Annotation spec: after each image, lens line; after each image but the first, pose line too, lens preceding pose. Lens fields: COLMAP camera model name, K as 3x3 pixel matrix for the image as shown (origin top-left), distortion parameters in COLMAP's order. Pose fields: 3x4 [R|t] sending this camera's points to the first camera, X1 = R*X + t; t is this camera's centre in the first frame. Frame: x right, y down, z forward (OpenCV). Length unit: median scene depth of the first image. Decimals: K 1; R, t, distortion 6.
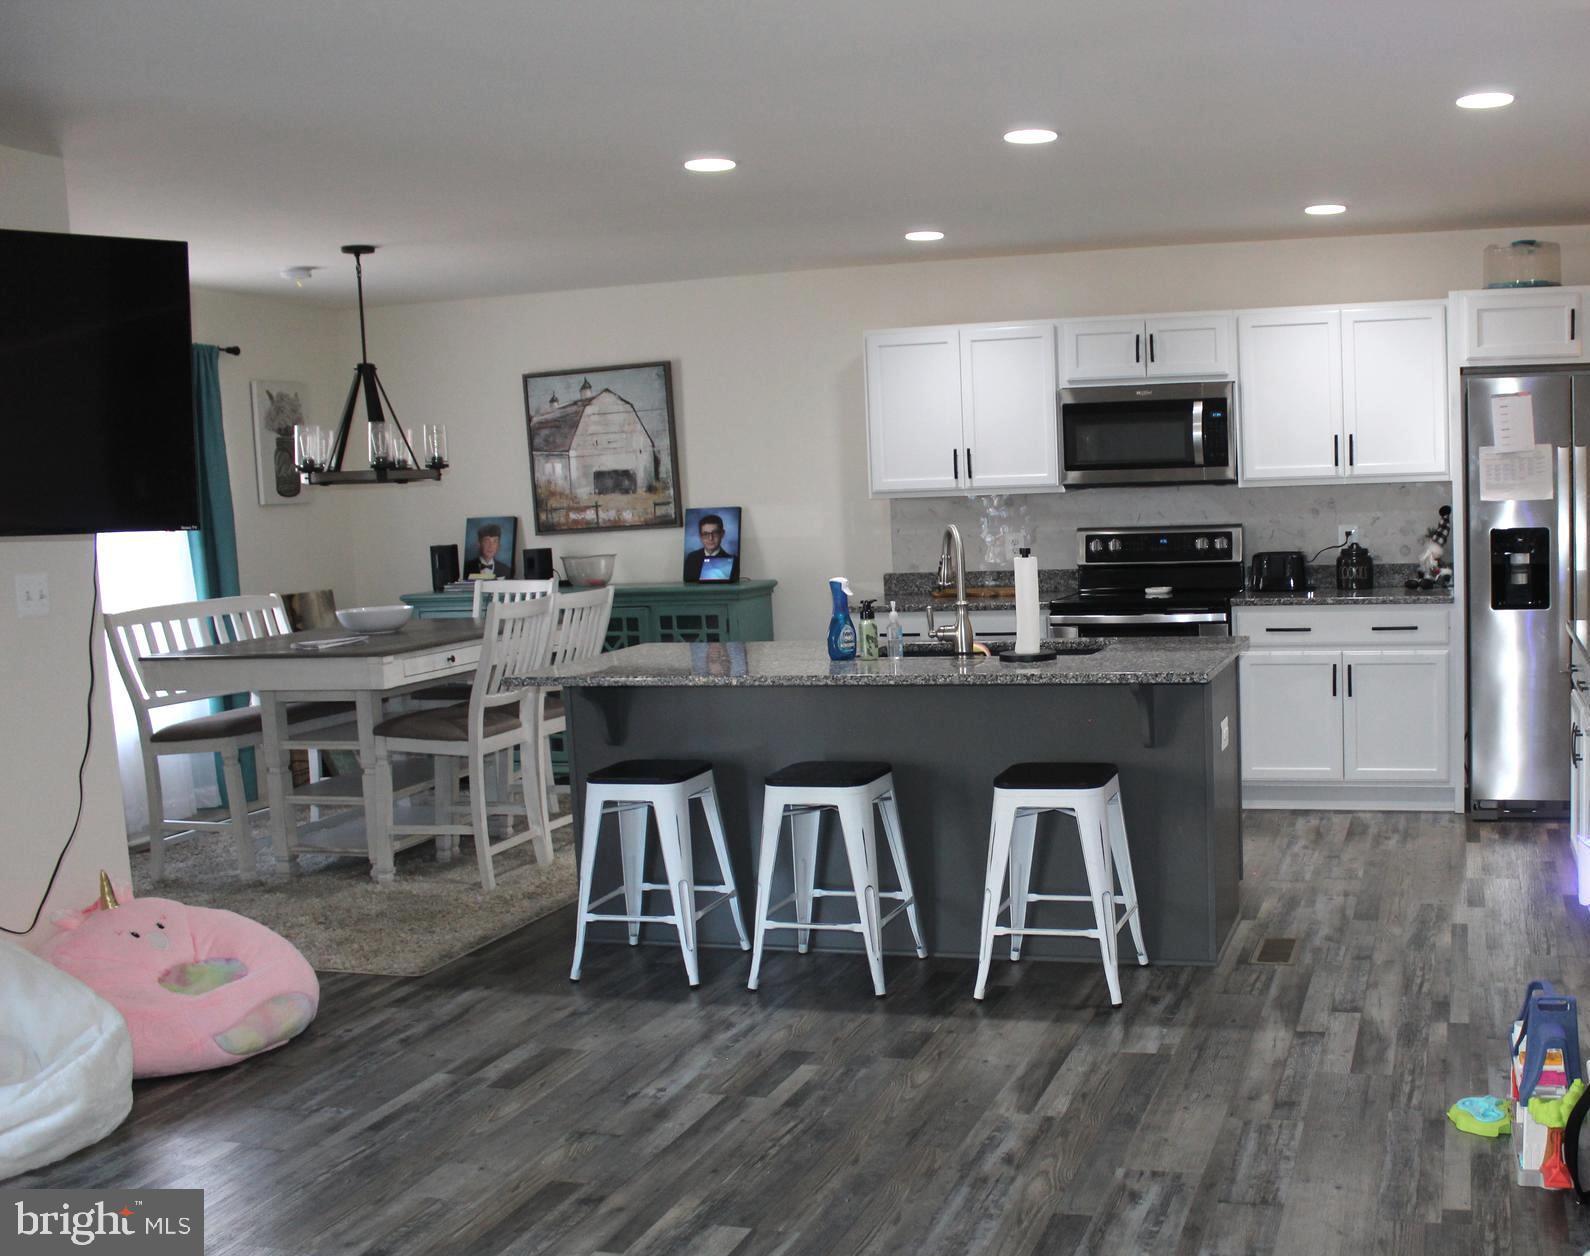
lens RADIAL K [[1708.1, 0, 1023.0], [0, 1708.1, 698.3], [0, 0, 1]] dist [-0.104359, 0.000000]
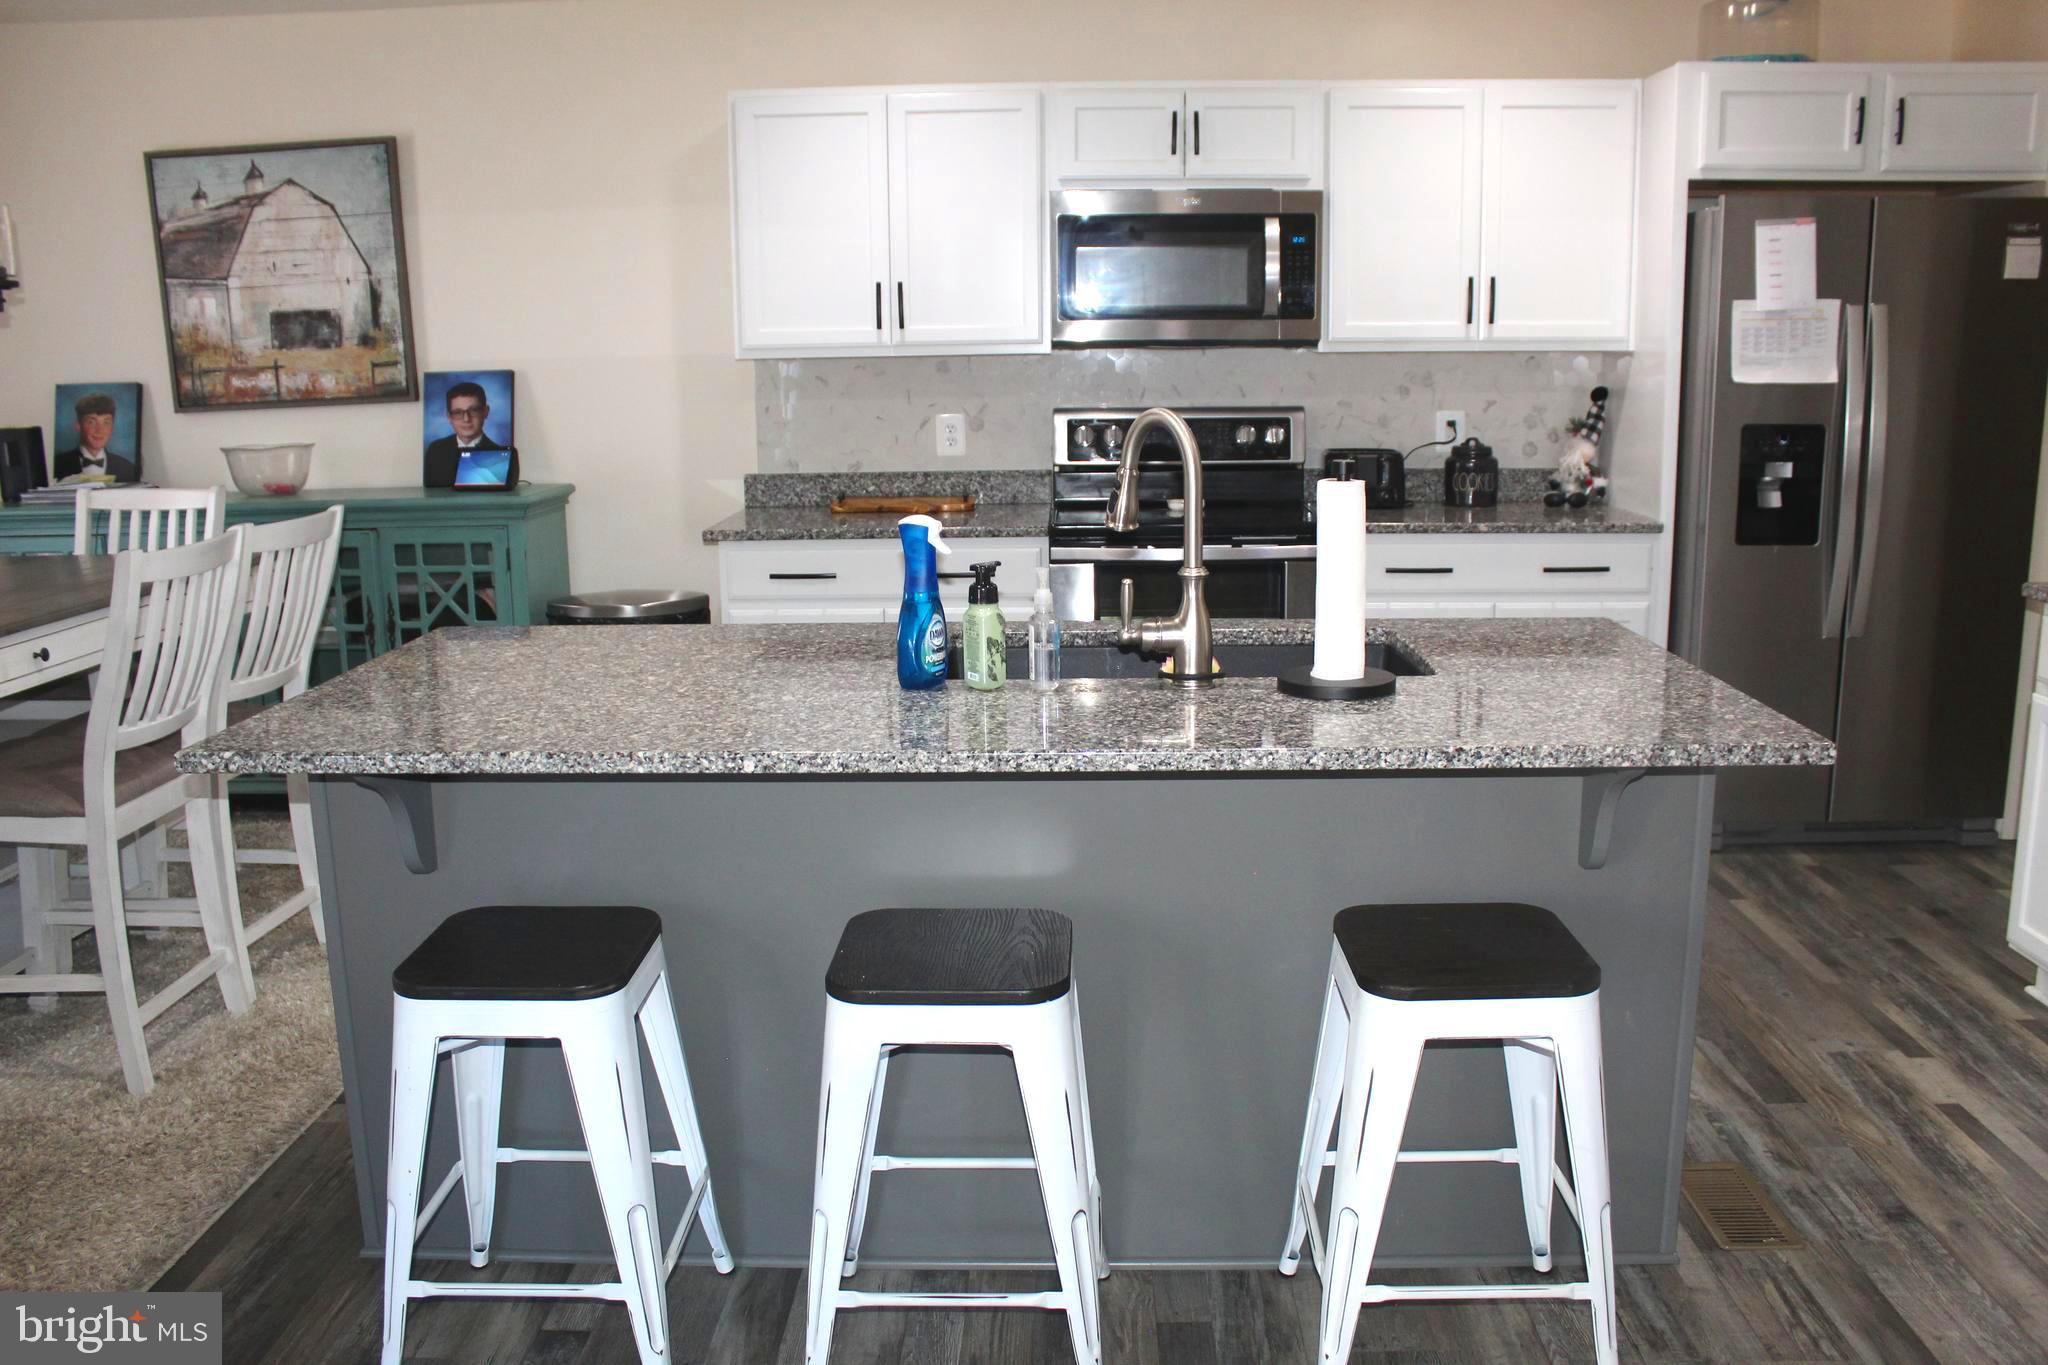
lens RADIAL K [[1701.2, 0, 1026.6], [0, 1701.2, 683.3], [0, 0, 1]] dist [-0.148886, 0.125196]
pose [[0.976504, -0.021138, 0.214461, -0.132251], [0.007014, 0.997768, 0.066406, -0.040582], [-0.215386, -0.063341, 0.974472, 0.387460]]
